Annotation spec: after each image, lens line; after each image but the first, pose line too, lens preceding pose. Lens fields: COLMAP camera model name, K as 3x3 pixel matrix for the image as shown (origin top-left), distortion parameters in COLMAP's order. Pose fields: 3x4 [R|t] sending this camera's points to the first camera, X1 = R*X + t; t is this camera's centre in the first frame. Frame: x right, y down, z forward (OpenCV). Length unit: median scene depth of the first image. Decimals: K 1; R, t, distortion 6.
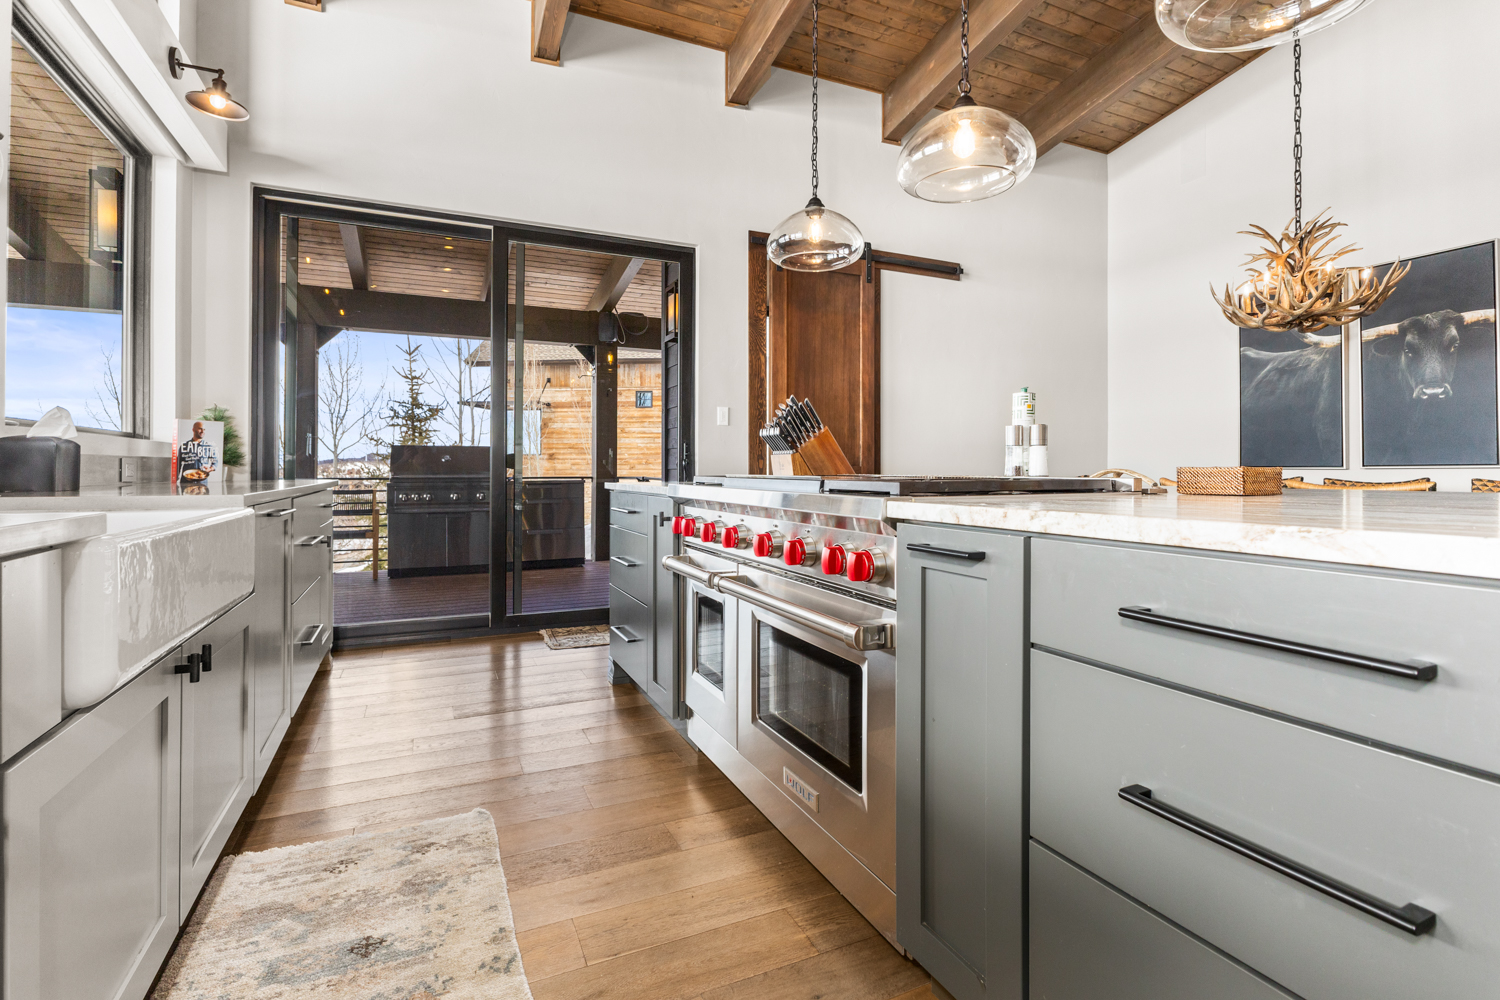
lens RADIAL K [[713.1, 0, 761.4], [0, 713.1, 464.9], [0, 0, 1]] dist [0.014817, -0.001632]
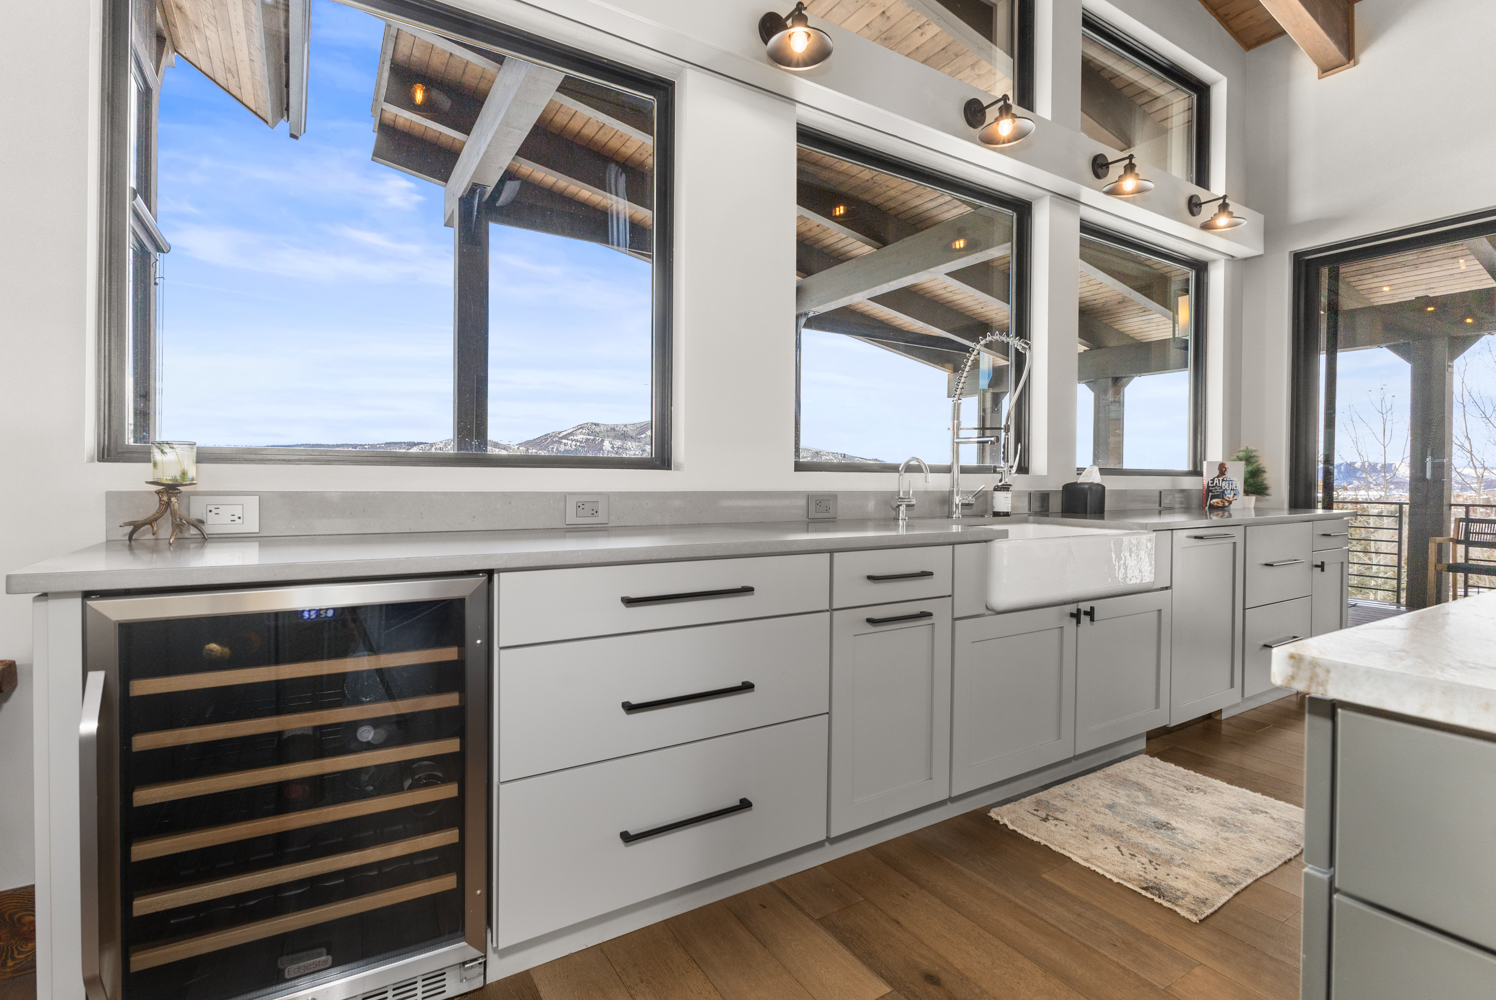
lens RADIAL K [[711.2, 0, 753.7], [0, 711.2, 493.0], [0, 0, 1]] dist [0.014817, -0.001632]
pose [[0.146737, 0.018841, -0.988996, 0.376498], [0.000587, 0.999817, 0.019134, -0.029593], [0.989175, -0.003389, 0.146699, -0.035072]]
